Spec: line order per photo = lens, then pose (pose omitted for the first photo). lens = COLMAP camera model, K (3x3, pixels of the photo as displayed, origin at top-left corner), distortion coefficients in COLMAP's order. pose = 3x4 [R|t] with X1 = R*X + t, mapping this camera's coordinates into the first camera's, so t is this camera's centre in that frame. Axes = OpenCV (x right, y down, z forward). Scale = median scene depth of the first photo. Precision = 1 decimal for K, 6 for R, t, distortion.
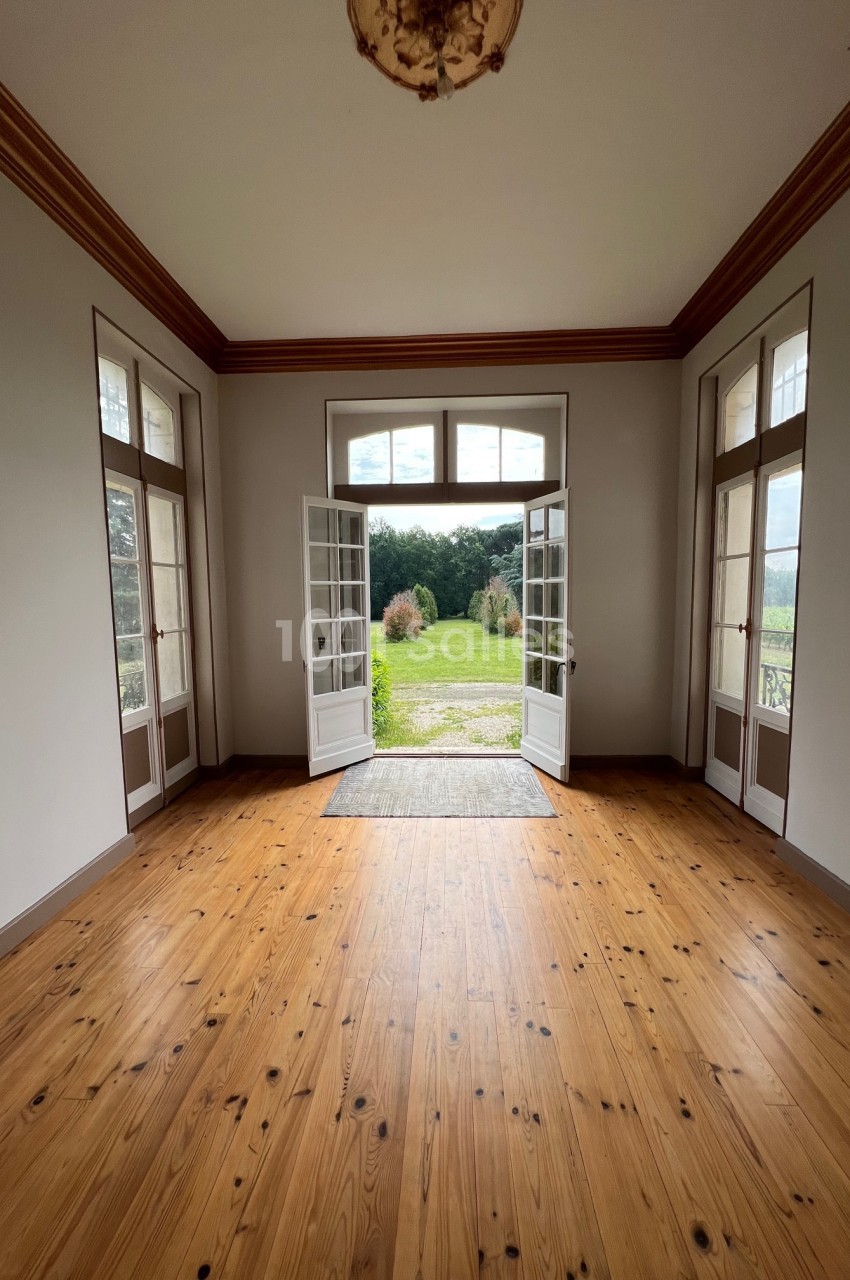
lens RADIAL K [[505.2, 0, 425.0], [0, 505.2, 640.0], [0, 0, 1]] dist [-0.000482, 0.000108]
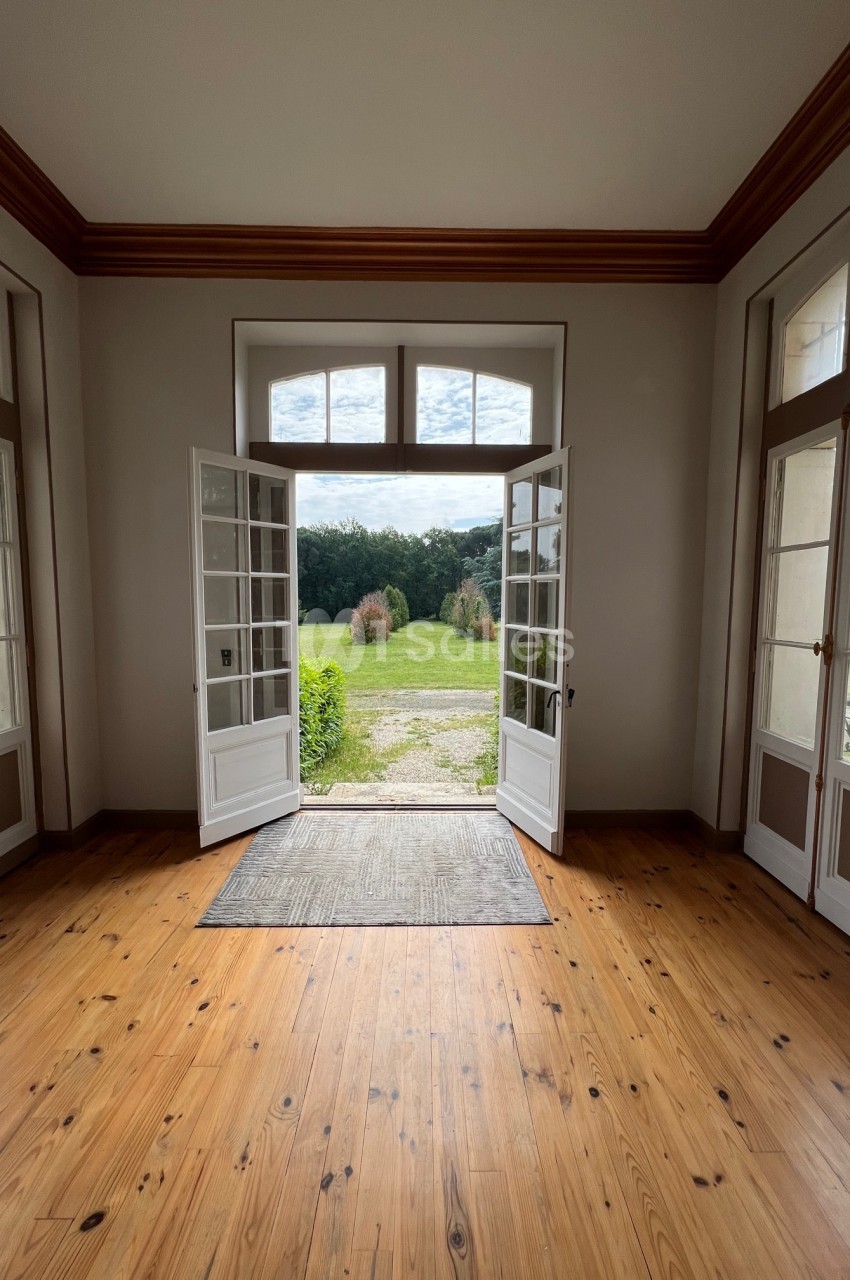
lens RADIAL K [[505.2, 0, 425.0], [0, 505.2, 640.0], [0, 0, 1]] dist [-0.000482, 0.000108]
pose [[0.998374, 0.012932, 0.055512, 0.042364], [-0.012747, 0.999912, -0.003682, -0.021014], [-0.055554, 0.002968, 0.998451, 0.277722]]
